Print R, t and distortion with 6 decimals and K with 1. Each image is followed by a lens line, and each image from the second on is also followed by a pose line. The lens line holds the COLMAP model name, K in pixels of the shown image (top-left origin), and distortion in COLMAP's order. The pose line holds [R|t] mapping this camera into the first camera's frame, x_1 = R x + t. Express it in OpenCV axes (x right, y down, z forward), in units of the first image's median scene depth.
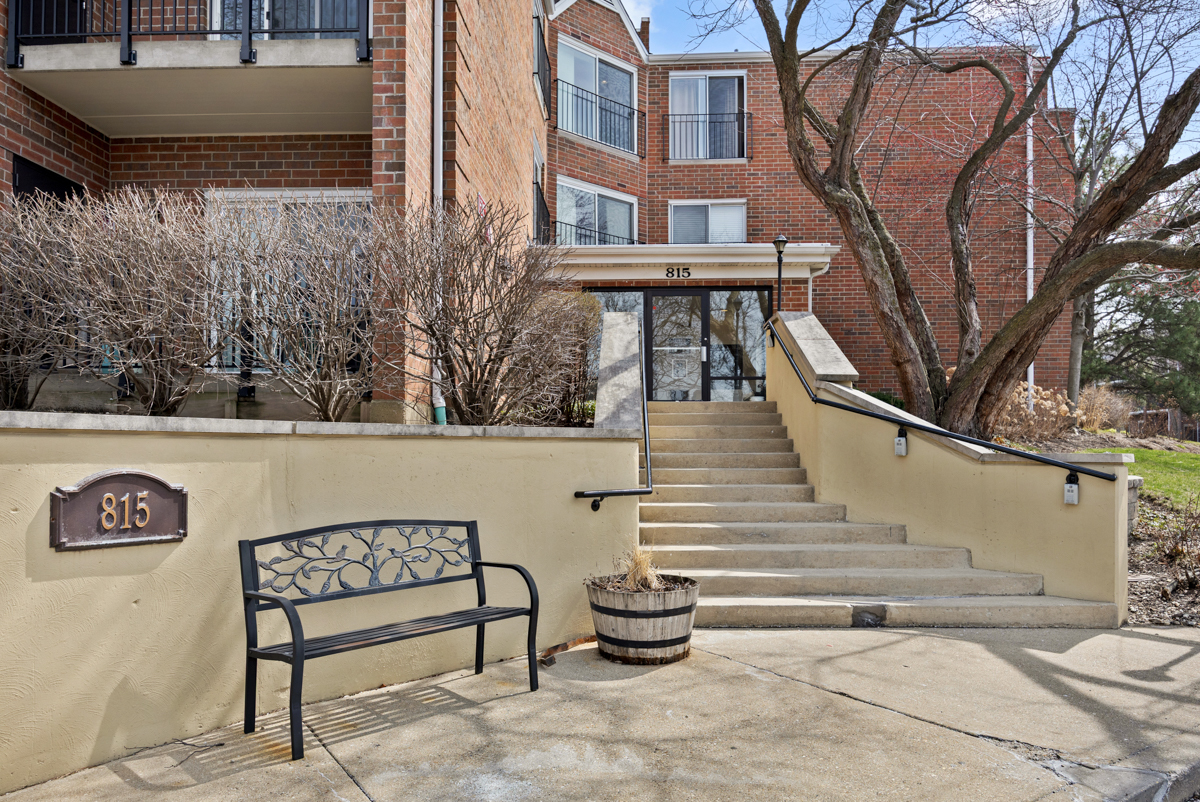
lens RADIAL K [[920.8, 0, 600.0], [0, 920.8, 401.0], [0, 0, 1]] dist [-0.010353, -0.002548]
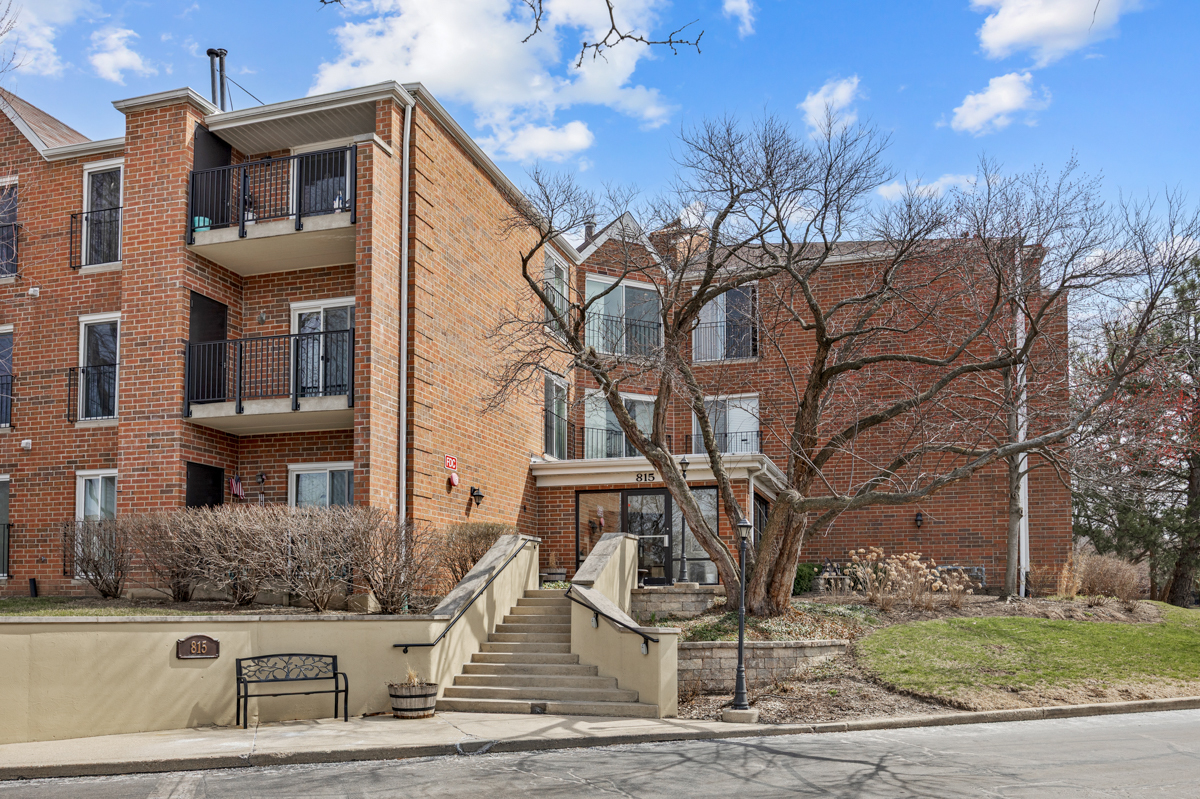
lens RADIAL K [[1365.6, 0, 600.0], [0, 1365.6, 399.5], [0, 0, 1]] dist [-0.026294, 0.009439]
pose [[0.949668, -0.045314, -0.309964, 1.052874], [0.017835, 0.995698, -0.090921, -0.127967], [0.312751, 0.080816, 0.946391, -1.413679]]
